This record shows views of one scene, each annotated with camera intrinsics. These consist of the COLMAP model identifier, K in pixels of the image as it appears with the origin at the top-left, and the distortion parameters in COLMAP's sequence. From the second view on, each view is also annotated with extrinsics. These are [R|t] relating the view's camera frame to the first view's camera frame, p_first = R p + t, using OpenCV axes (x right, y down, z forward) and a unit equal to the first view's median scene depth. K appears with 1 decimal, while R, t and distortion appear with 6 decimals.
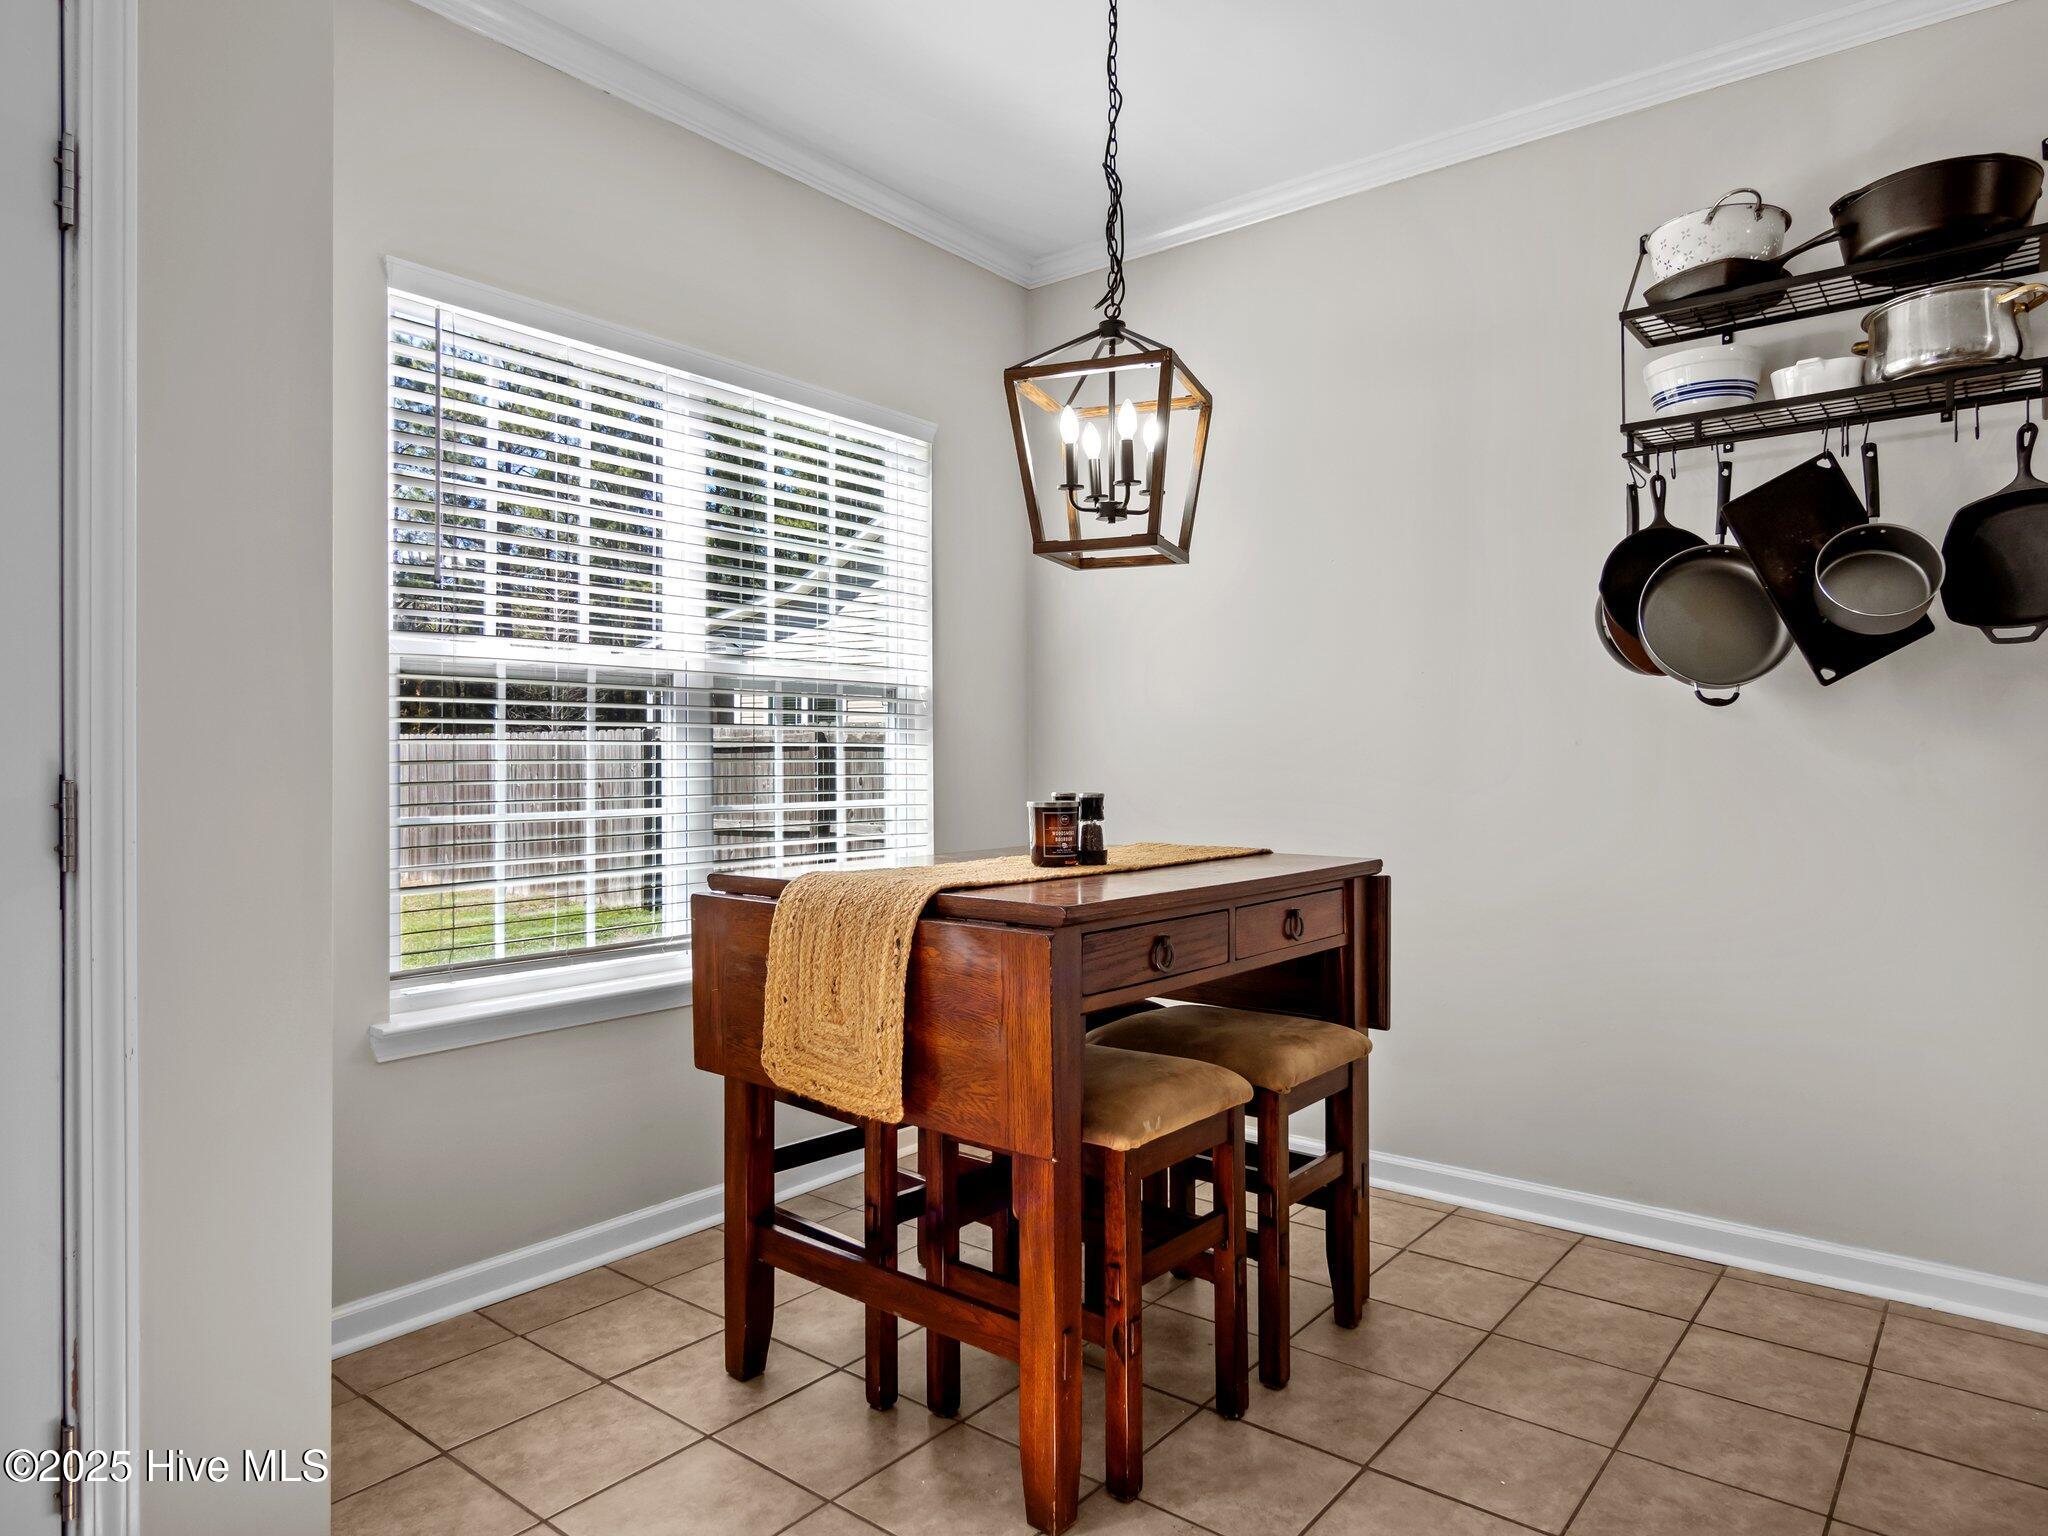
lens RADIAL K [[1263.1, 0, 1027.9], [0, 1263.1, 756.8], [0, 0, 1]] dist [-0.000186, -0.001716]
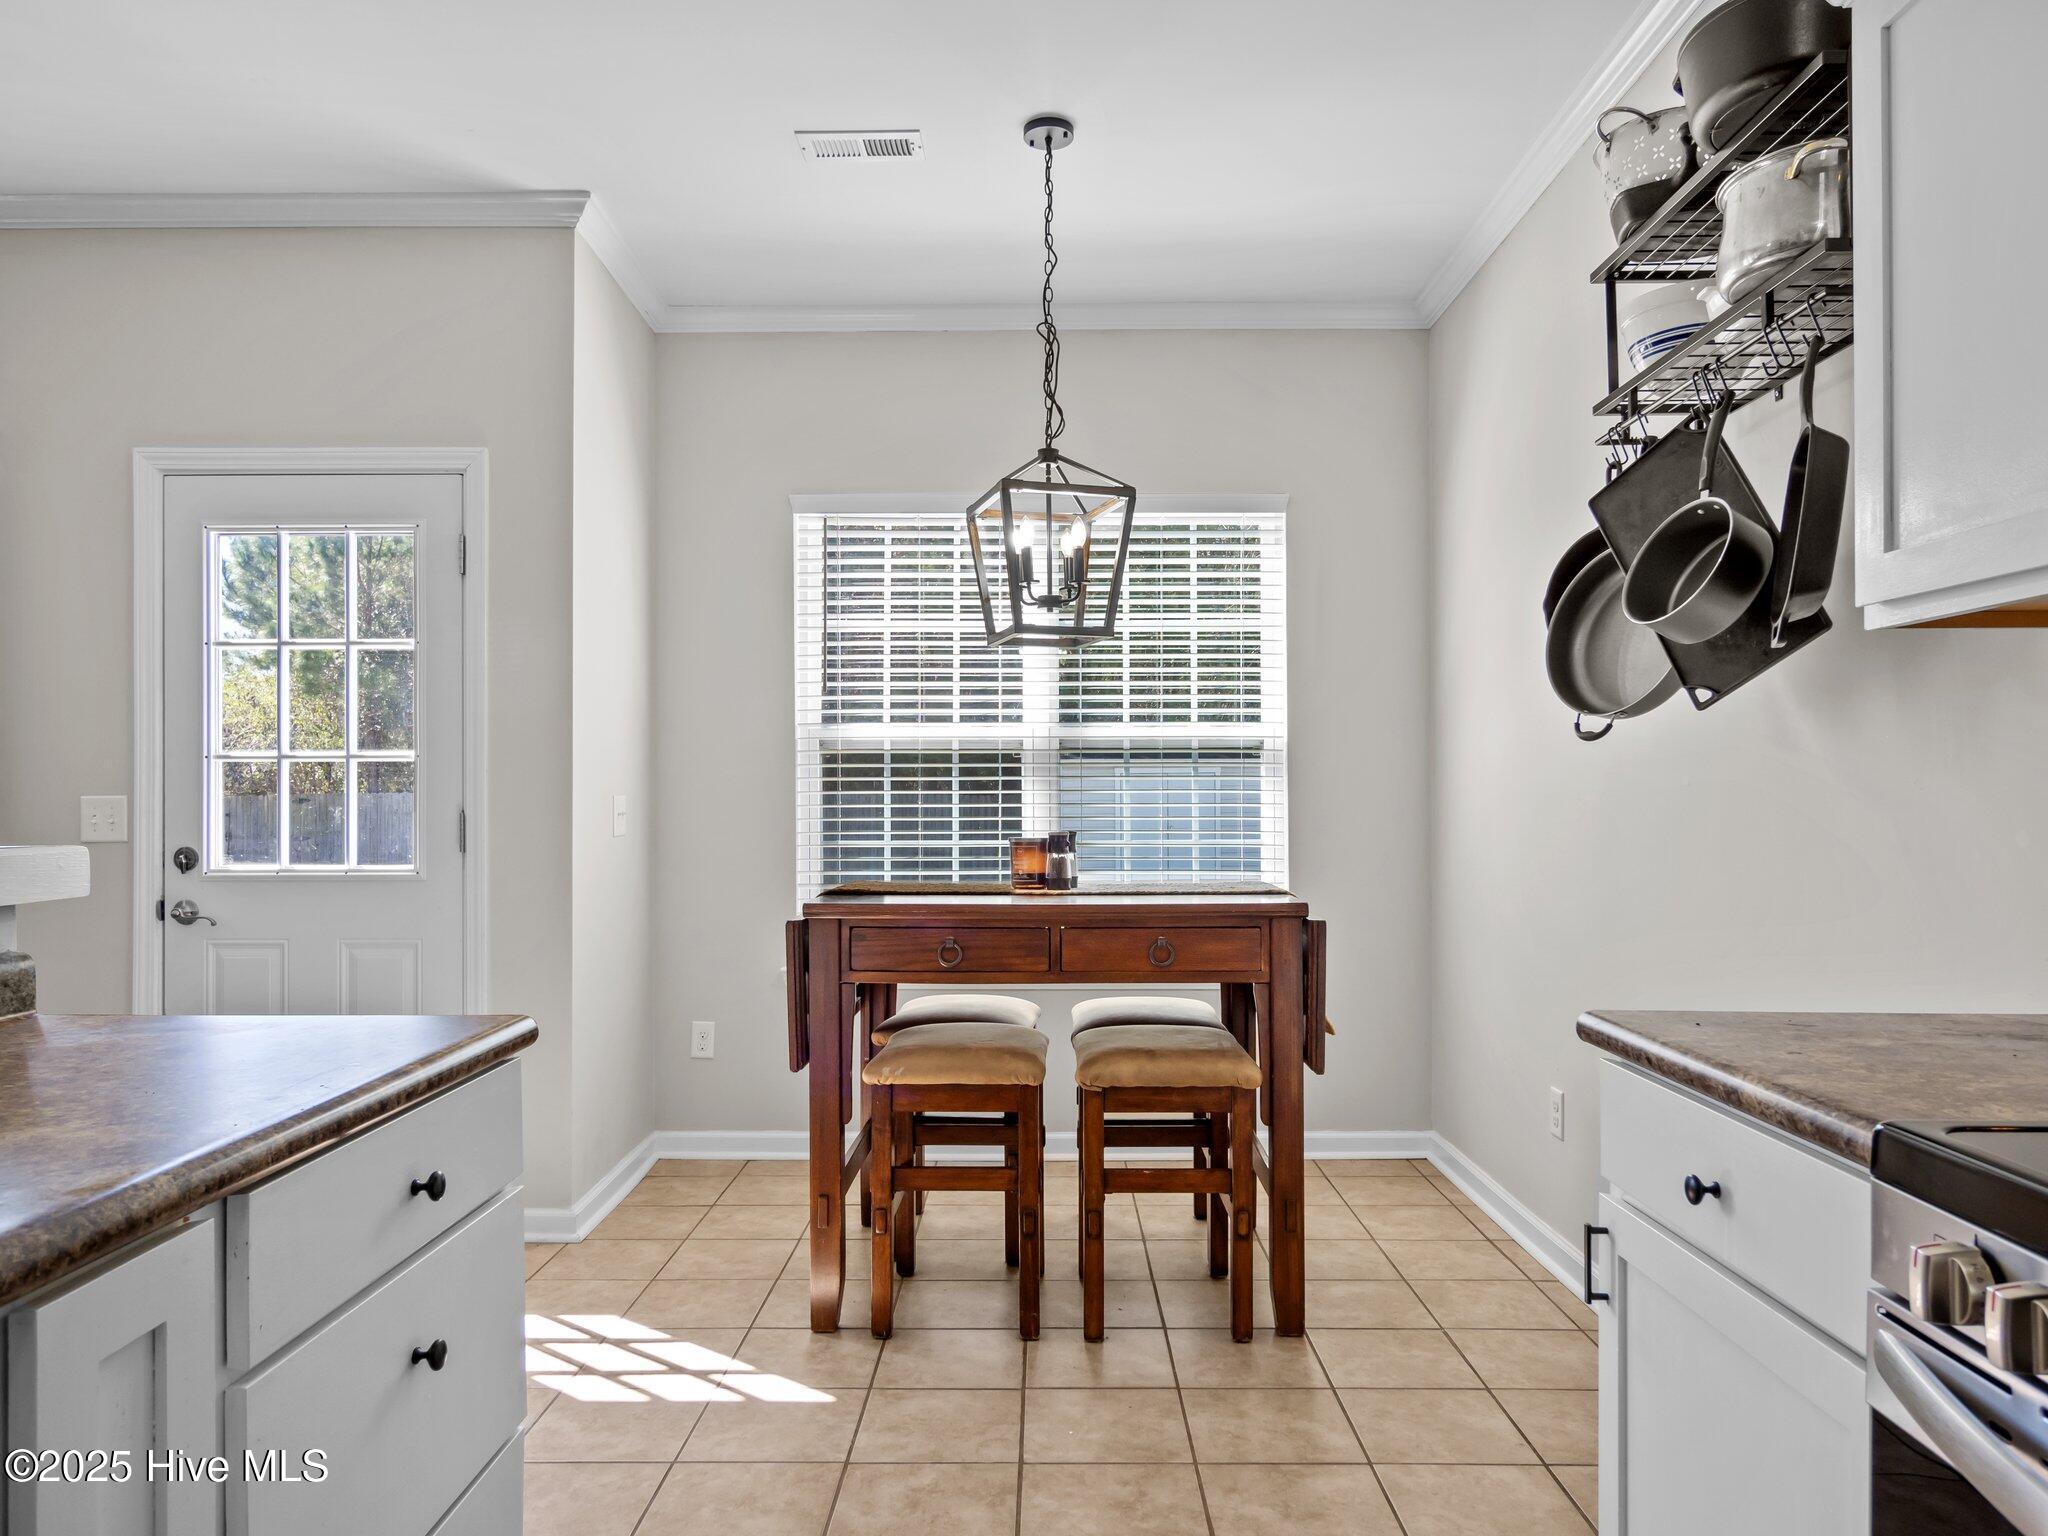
lens RADIAL K [[1351.5, 0, 1030.2], [0, 1351.5, 796.8], [0, 0, 1]] dist [0.003069, -0.002974]
pose [[0.617207, -0.003695, -0.786792, 1.021720], [0.001603, 0.999993, -0.003438, -0.000739], [0.786799, 0.000861, 0.617209, 0.160426]]
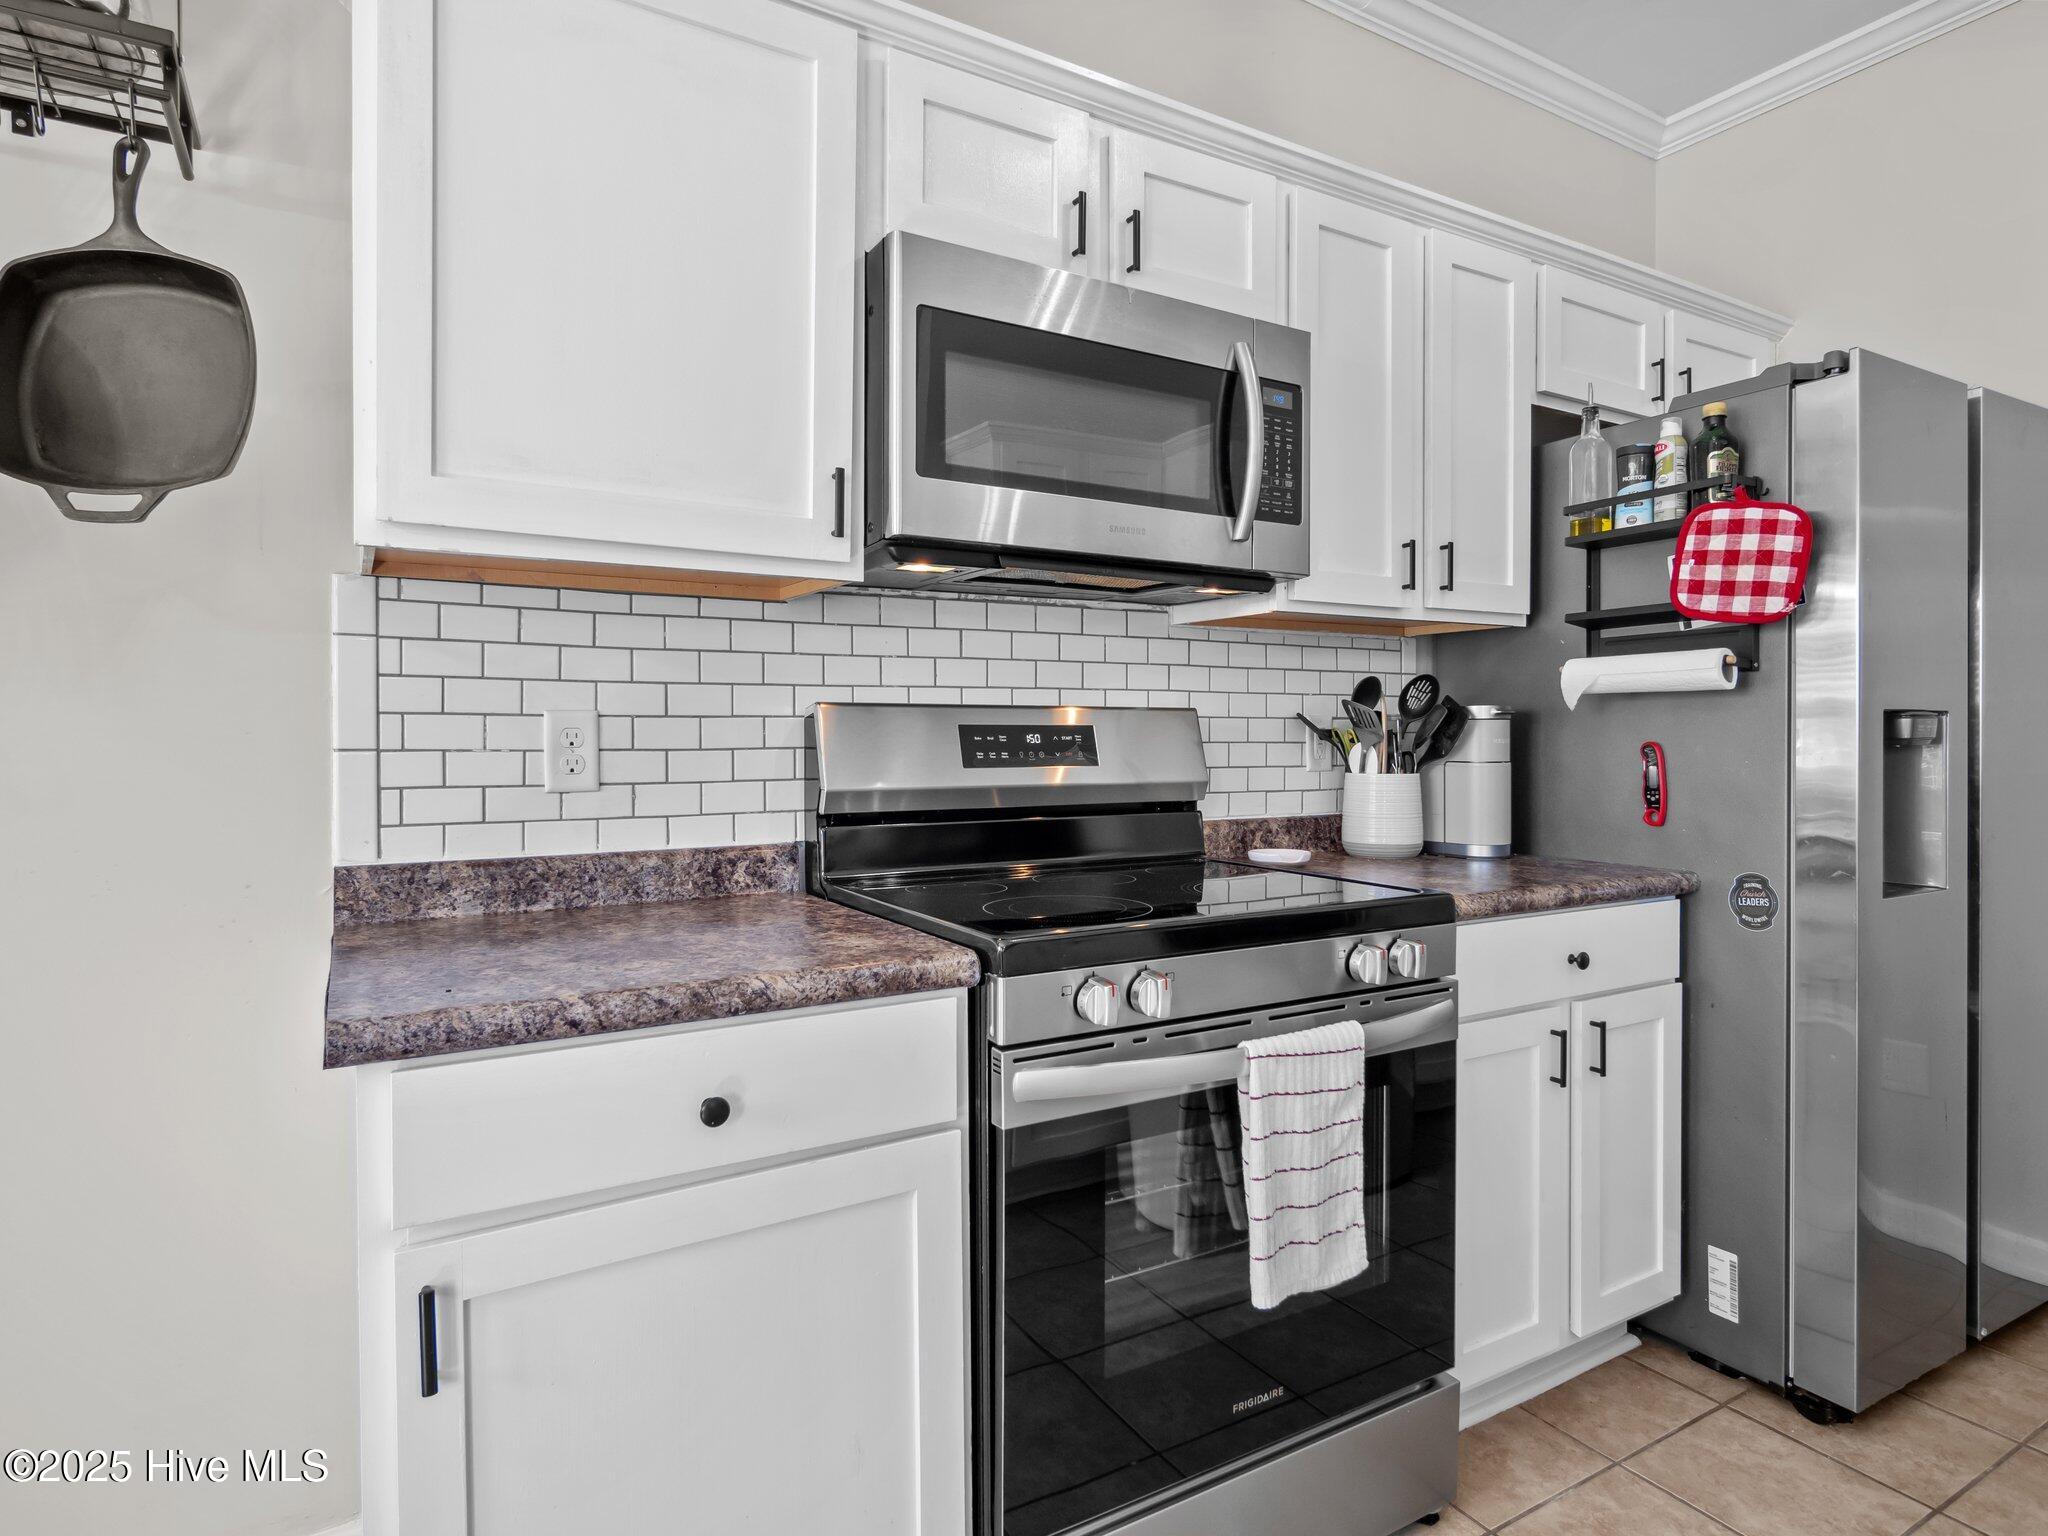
lens RADIAL K [[1132.8, 0, 1026.4], [0, 1132.8, 741.9], [0, 0, 1]] dist [0.000341, -0.000448]
pose [[0.350916, -0.011902, 0.936331, 0.416315], [0.000285, 0.999921, 0.012604, -0.000627], [-0.936407, -0.004156, 0.350892, 0.409333]]
